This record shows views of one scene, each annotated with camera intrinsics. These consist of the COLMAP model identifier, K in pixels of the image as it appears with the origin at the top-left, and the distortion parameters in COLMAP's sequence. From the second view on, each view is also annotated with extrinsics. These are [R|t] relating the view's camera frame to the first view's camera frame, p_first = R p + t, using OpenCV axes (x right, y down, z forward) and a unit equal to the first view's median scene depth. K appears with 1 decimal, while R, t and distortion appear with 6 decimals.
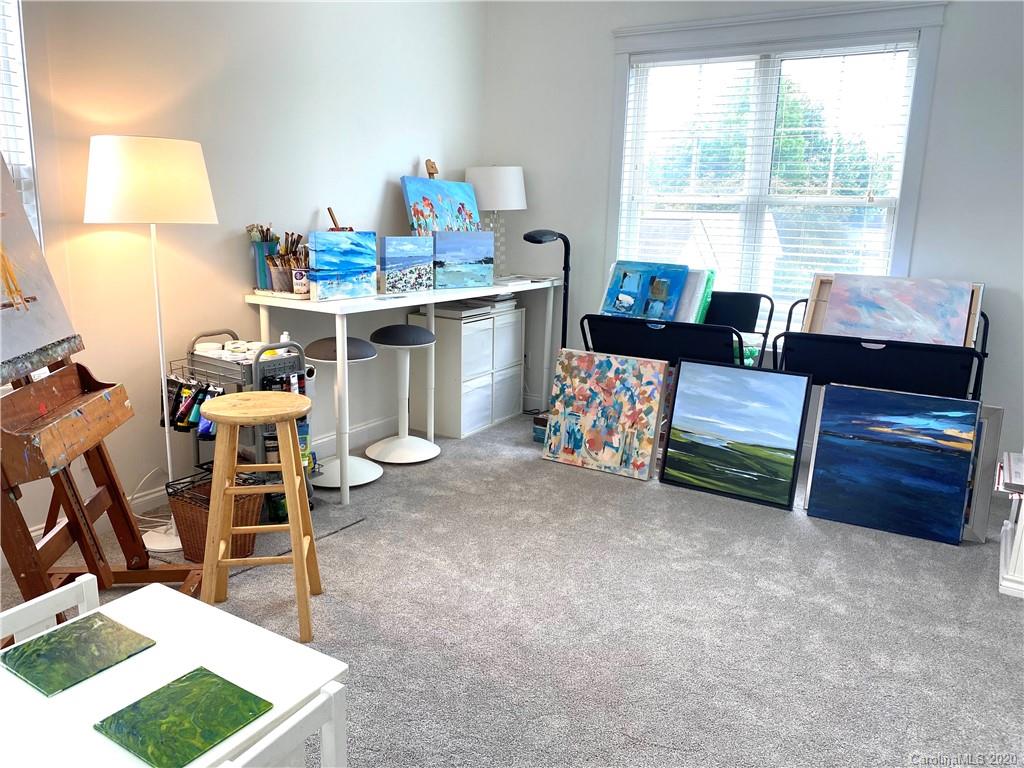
lens RADIAL K [[776.3, 0, 511.7], [0, 776.3, 377.4], [0, 0, 1]] dist [0.056397, -0.073991]
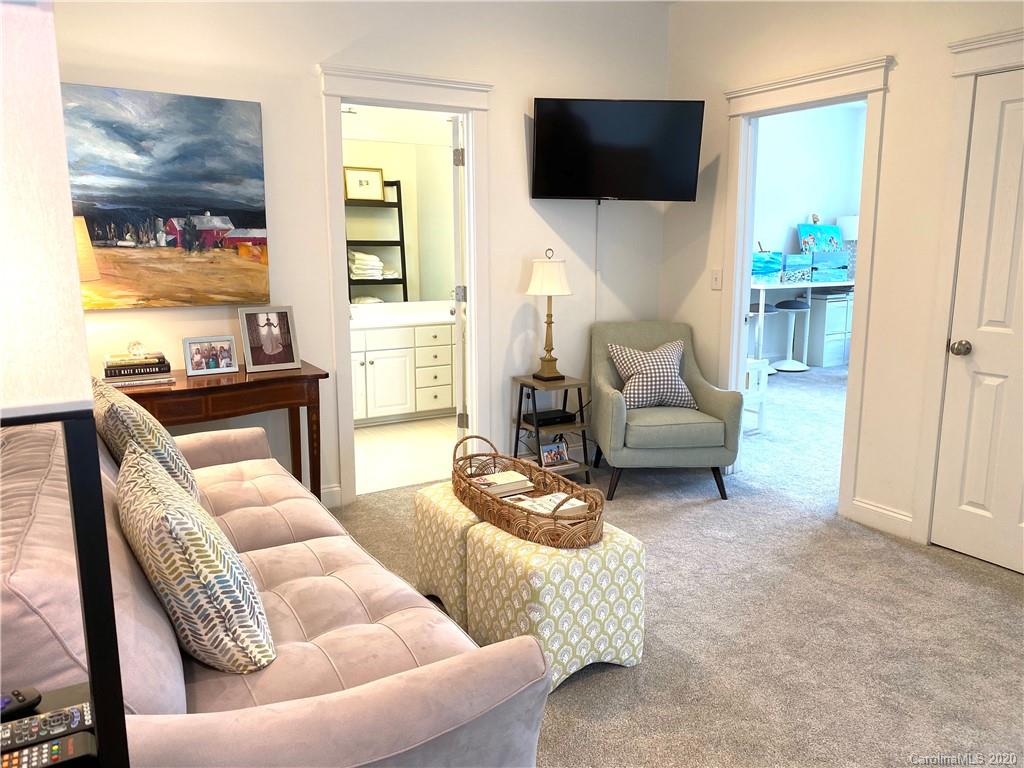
lens RADIAL K [[776.3, 0, 521.9], [0, 776.3, 384.5], [0, 0, 1]] dist [0.056397, -0.073991]
pose [[0.887627, 0.057494, -0.456960, 0.165774], [-0.074002, 0.997090, -0.018292, 0.231685], [0.454578, 0.050052, 0.889299, -1.050105]]
